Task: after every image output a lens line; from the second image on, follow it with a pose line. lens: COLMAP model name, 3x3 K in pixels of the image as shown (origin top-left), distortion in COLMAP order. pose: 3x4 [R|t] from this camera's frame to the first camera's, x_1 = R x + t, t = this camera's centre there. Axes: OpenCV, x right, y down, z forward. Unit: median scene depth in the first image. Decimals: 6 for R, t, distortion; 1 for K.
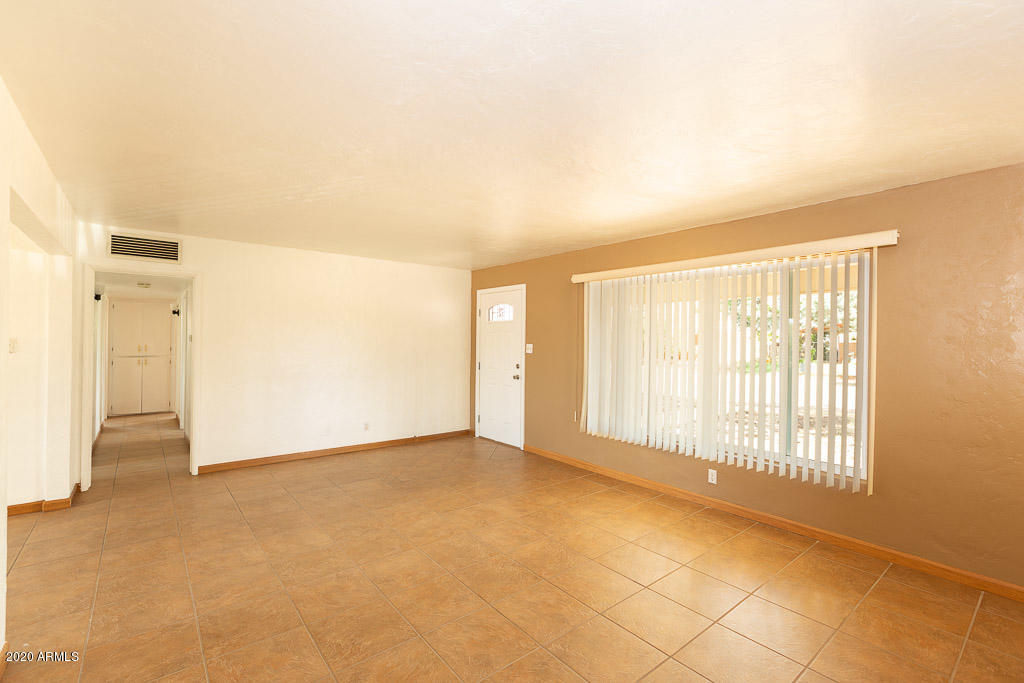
lens RADIAL K [[464.5, 0, 532.9], [0, 464.5, 344.4], [0, 0, 1]] dist [-0.004155, -0.000718]
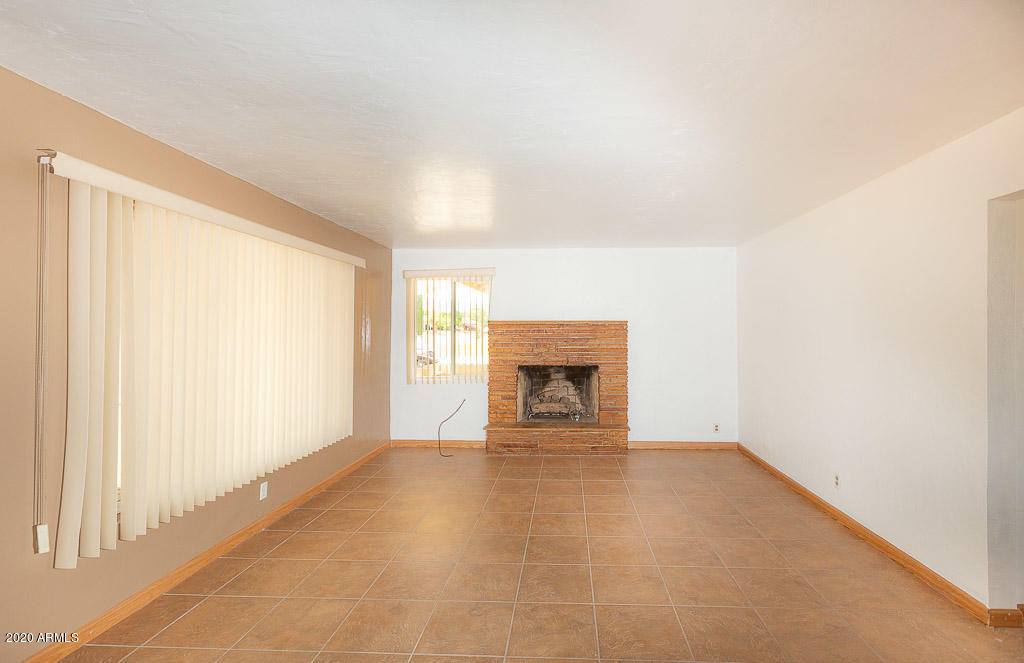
lens RADIAL K [[468.6, 0, 546.7], [0, 468.6, 328.7], [0, 0, 1]] dist [-0.000526, -0.000360]
pose [[-0.732437, -0.009648, 0.680766, -0.491563], [-0.007467, 0.999953, 0.006139, -0.015573], [-0.680793, -0.000587, -0.732475, 1.111168]]
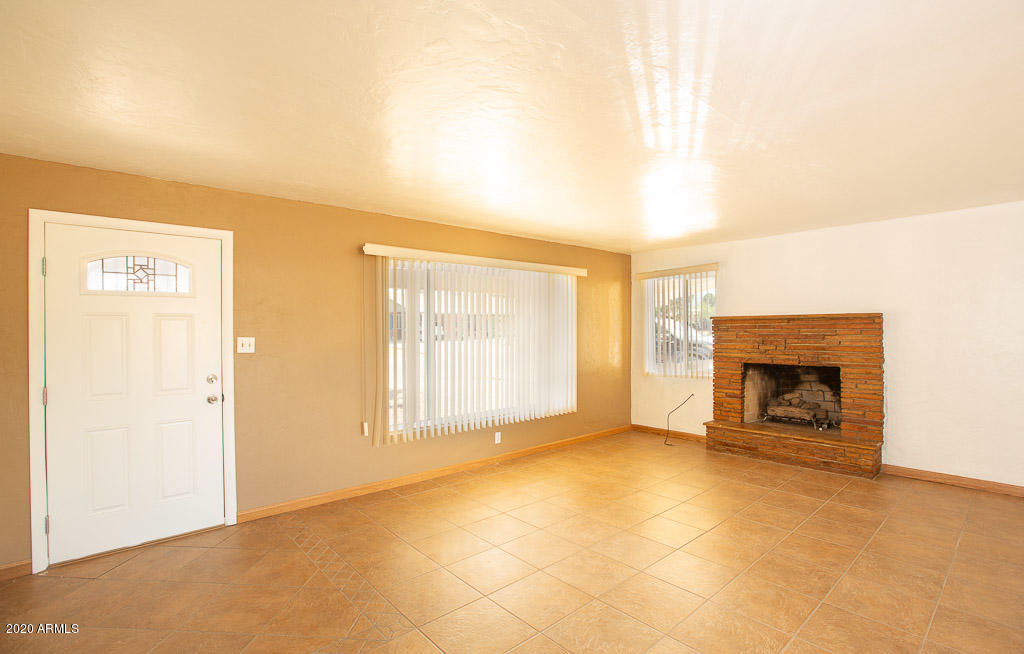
lens RADIAL K [[474.1, 0, 512.0], [0, 474.1, 327.0], [0, 0, 1]] dist [-0.046174, 0.017586]
pose [[-0.019880, -0.010499, 0.999747, -0.761337], [0.011863, 0.999872, 0.010736, -0.020205], [-0.999732, 0.012073, -0.019752, 0.858839]]
